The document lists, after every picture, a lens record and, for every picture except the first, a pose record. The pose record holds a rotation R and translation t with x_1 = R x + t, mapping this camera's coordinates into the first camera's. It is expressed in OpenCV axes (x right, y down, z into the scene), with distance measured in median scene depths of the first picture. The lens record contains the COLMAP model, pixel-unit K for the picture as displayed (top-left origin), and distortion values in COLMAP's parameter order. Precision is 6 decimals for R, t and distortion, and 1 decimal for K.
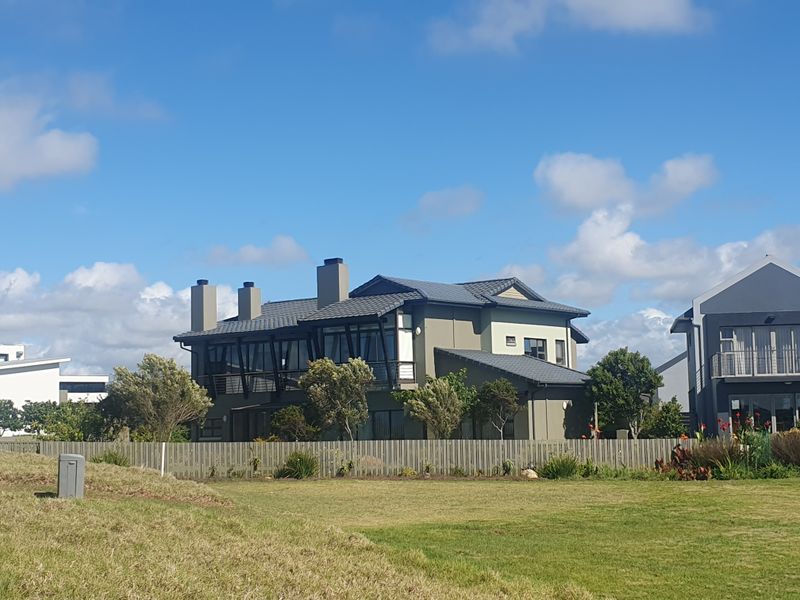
lens RADIAL K [[1402.9, 0, 400.0], [0, 1402.9, 300.0], [0, 0, 1]] dist [0.109817, -0.102706]
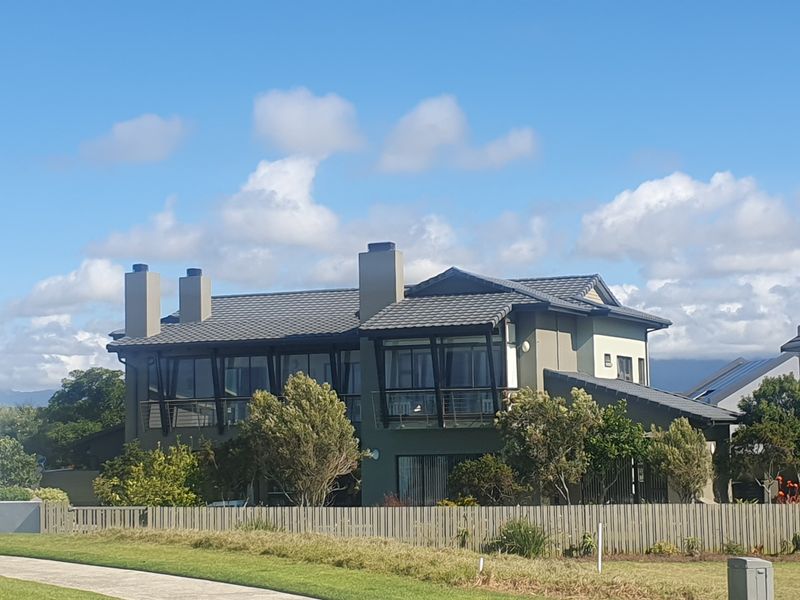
lens RADIAL K [[1871.4, 0, 400.0], [0, 1871.4, 300.0], [0, 0, 1]] dist [0.489530, -0.069738]
pose [[0.971550, 0.021002, 0.235900, -0.270317], [-0.023426, 0.999698, 0.007474, -0.007637], [-0.235671, -0.012787, 0.971749, 0.060430]]
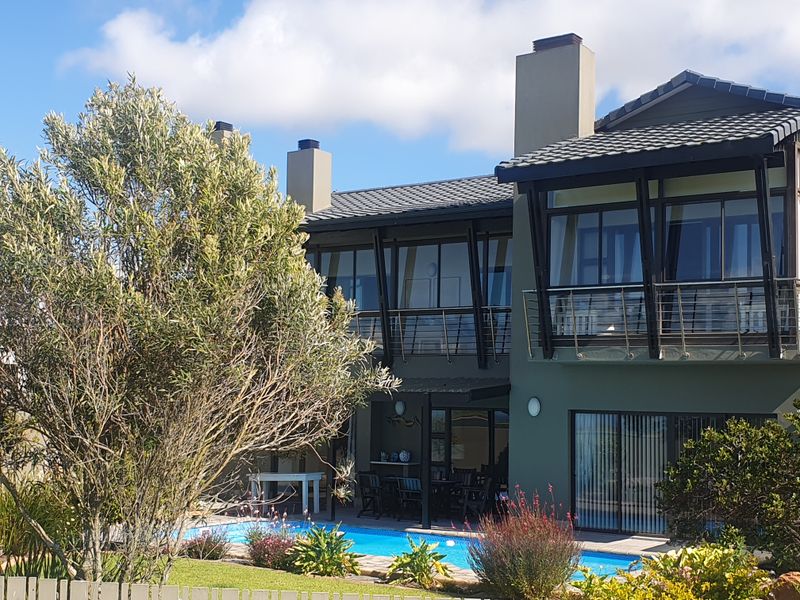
lens RADIAL K [[1233.8, 0, 390.5], [0, 1233.8, 302.0], [0, 0, 1]] dist [0.257379, -0.078161]
pose [[0.998325, 0.042014, 0.039779, -0.109860], [-0.042361, 0.999071, 0.007931, 0.047887], [-0.039409, -0.009603, 0.999177, 0.644855]]
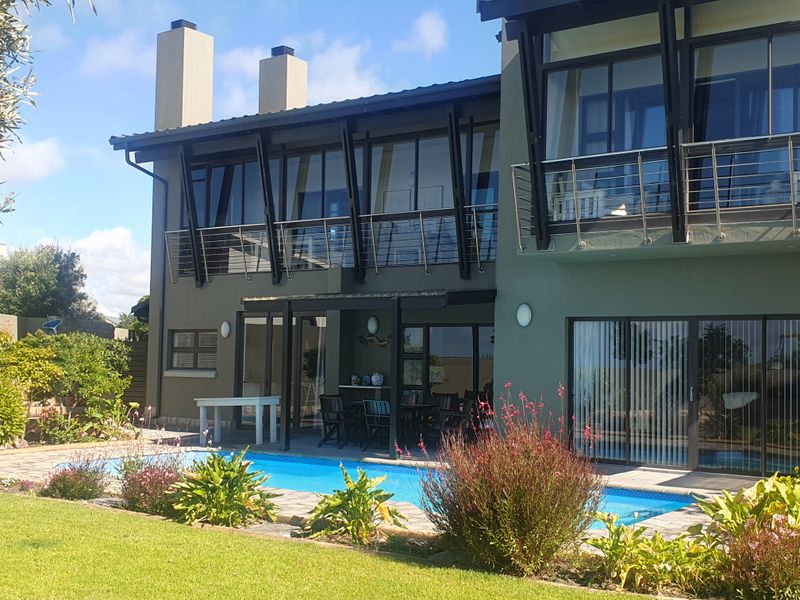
lens RADIAL K [[1016.1, 0, 400.0], [0, 1016.1, 300.0], [0, 0, 1]] dist [0.167659, -0.017540]
pose [[0.998384, 0.041981, 0.038311, -0.092328], [-0.043098, 0.998655, 0.028810, 0.070030], [-0.037050, -0.030415, 0.998850, 0.757264]]
